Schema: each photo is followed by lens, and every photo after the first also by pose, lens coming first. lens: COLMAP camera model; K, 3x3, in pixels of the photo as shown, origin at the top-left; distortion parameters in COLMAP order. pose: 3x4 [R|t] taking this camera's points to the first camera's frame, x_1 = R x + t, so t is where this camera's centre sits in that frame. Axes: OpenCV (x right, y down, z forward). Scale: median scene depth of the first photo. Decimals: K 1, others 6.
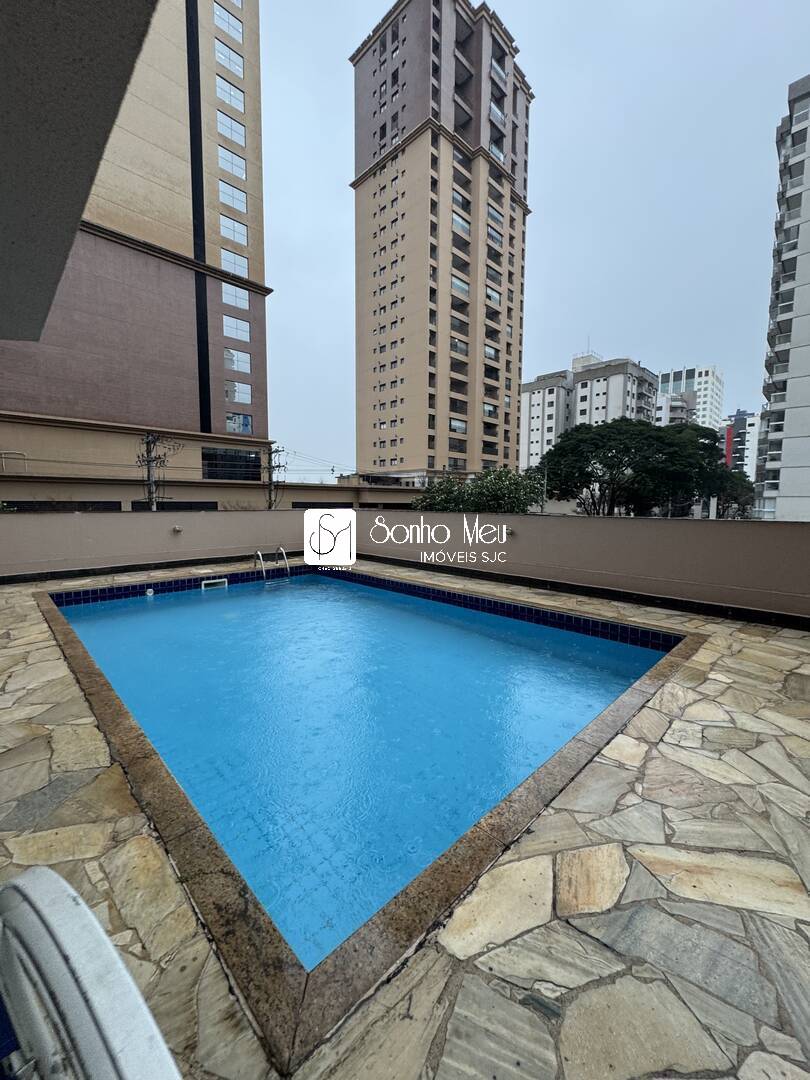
lens RADIAL K [[429.6, 0, 405.0], [0, 429.6, 540.0], [0, 0, 1]] dist [0.001990, 0.000521]
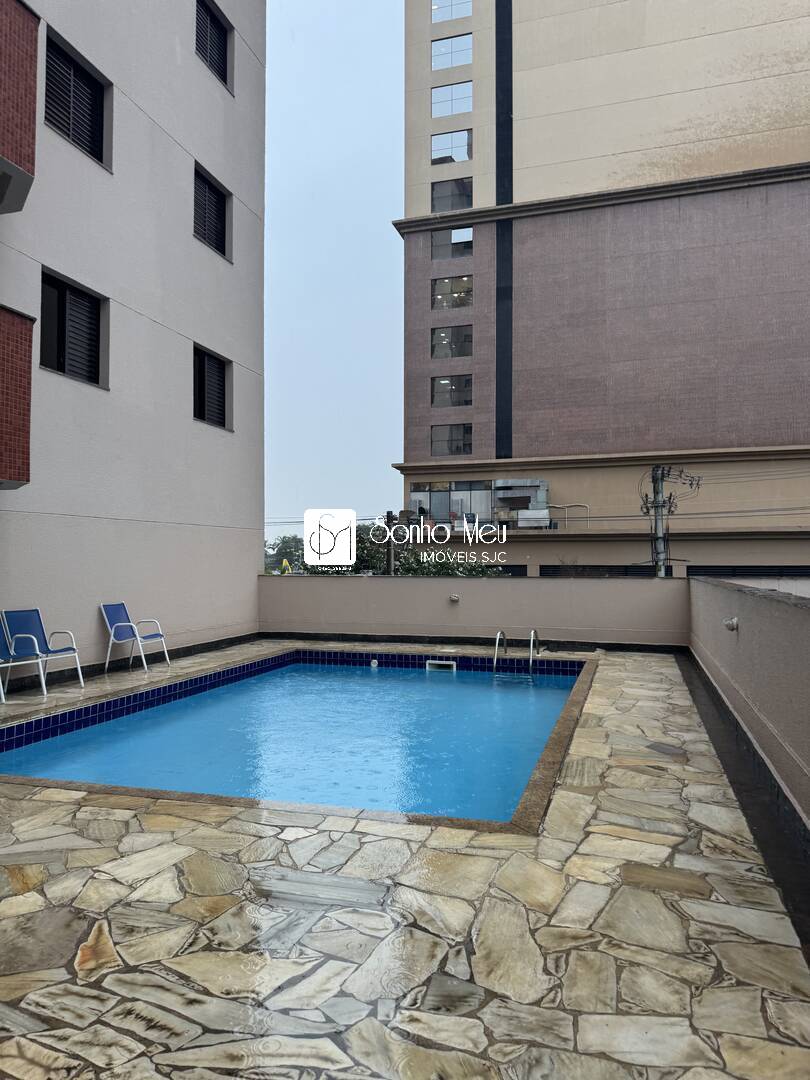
lens RADIAL K [[761.4, 0, 405.0], [0, 761.4, 540.0], [0, 0, 1]] dist [0.052280, -0.047810]
pose [[0.468869, -0.031936, -0.882690, 0.825291], [-0.075124, 0.994283, -0.075879, -0.020911], [0.880067, 0.101889, 0.463789, 0.250333]]
